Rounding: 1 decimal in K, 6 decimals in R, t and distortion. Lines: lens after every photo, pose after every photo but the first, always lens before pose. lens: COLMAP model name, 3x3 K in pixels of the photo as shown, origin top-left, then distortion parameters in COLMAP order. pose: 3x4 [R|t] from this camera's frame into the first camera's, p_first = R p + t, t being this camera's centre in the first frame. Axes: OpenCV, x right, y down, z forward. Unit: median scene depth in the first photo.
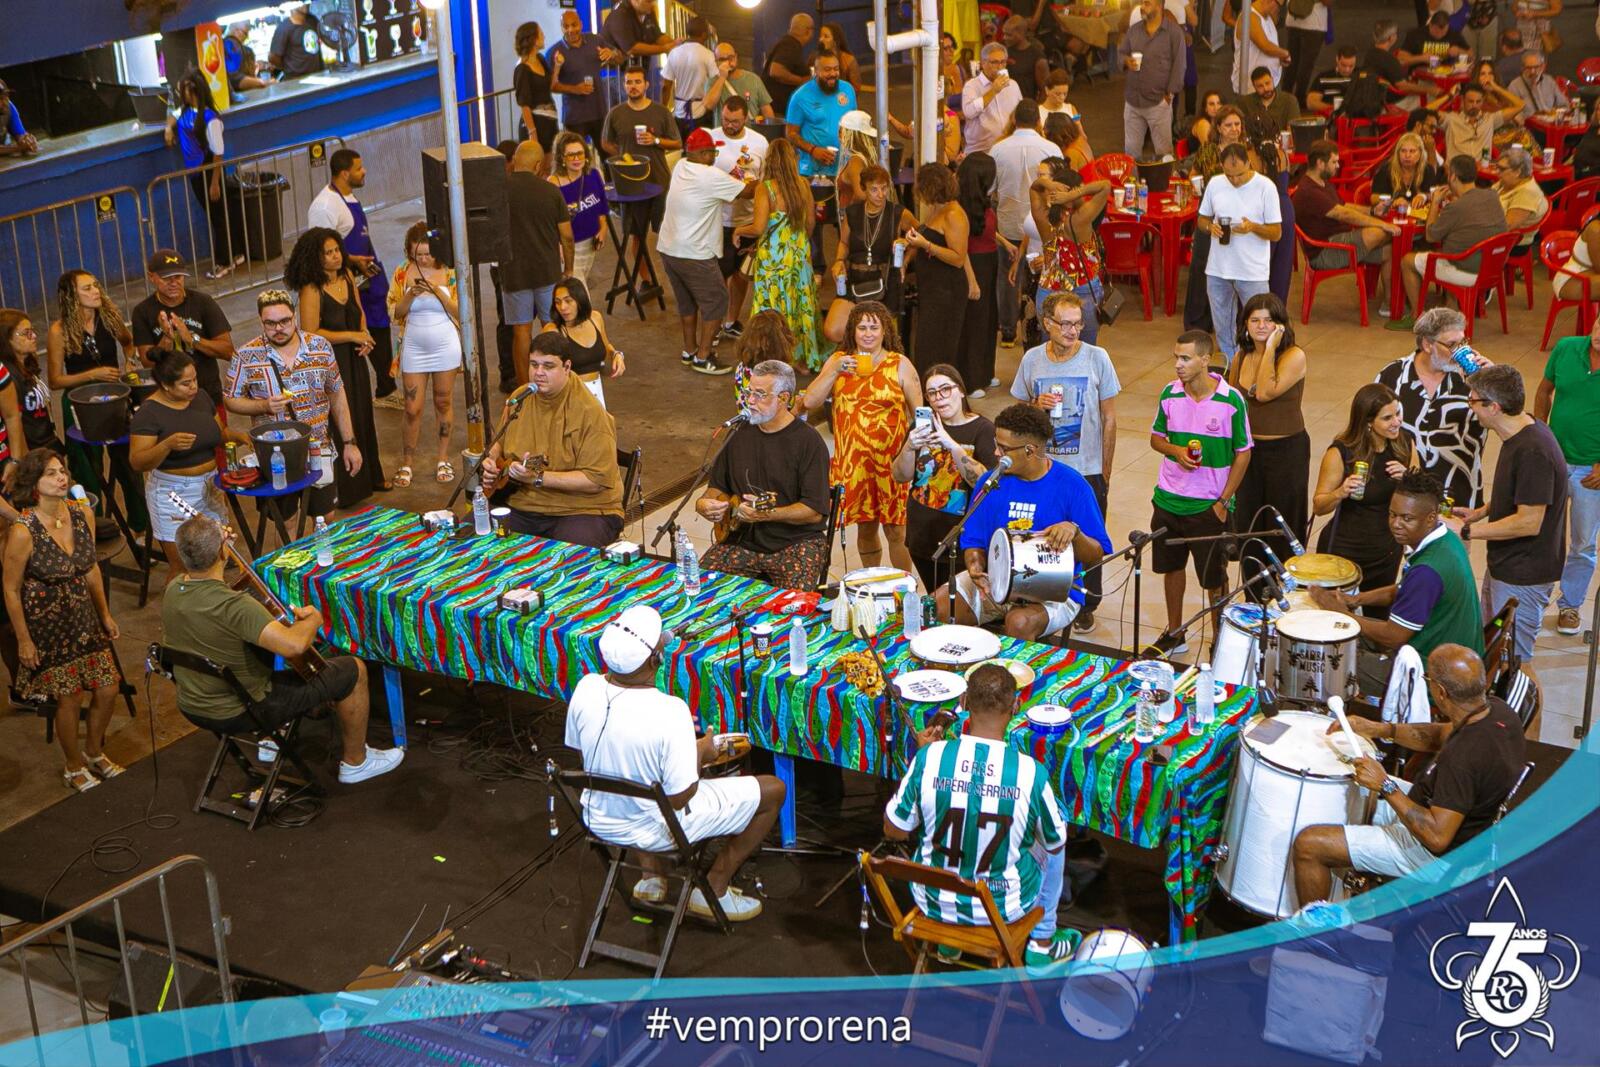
lens RADIAL K [[2305.9, 0, 800.5], [0, 2305.9, 537.2], [0, 0, 1]] dist [0.010965, 0.000000]
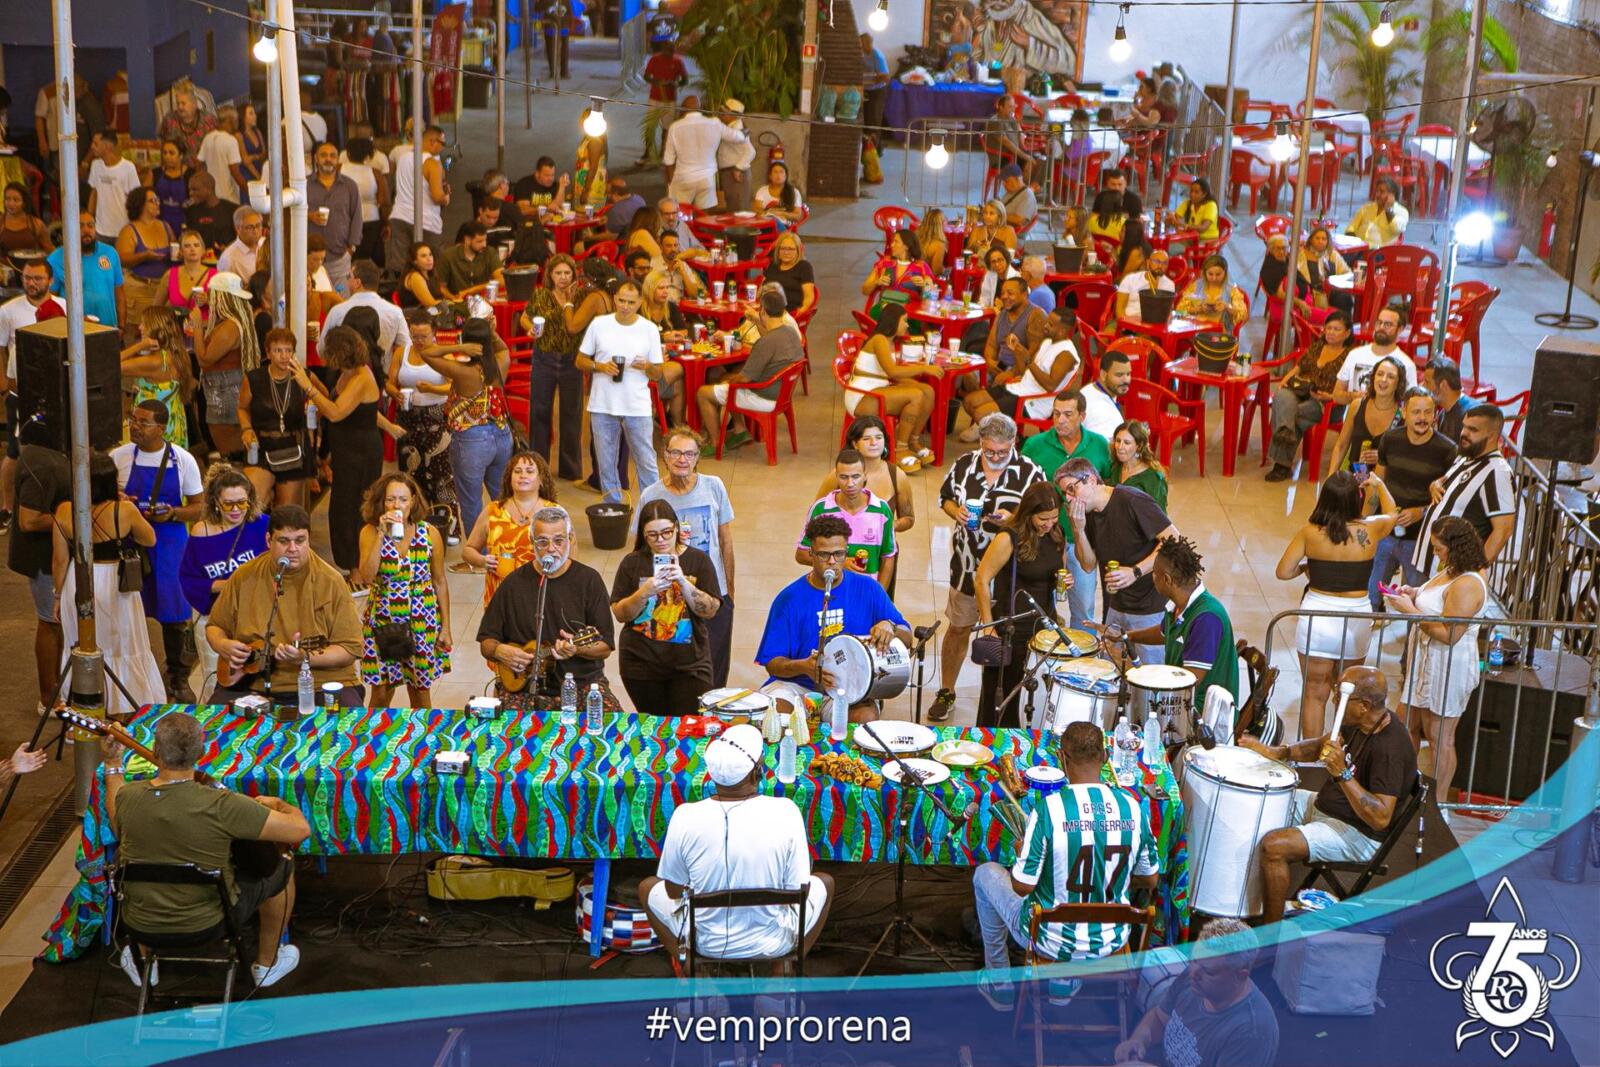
lens RADIAL K [[2796.1, 0, 799.7], [0, 2796.1, 531.8], [0, 0, 1]] dist [-0.028099, 0.000000]
pose [[0.870836, -0.100448, 0.481201, -0.541395], [0.141582, 0.988671, -0.049844, 0.010902], [-0.470742, 0.111536, 0.875192, -0.111191]]
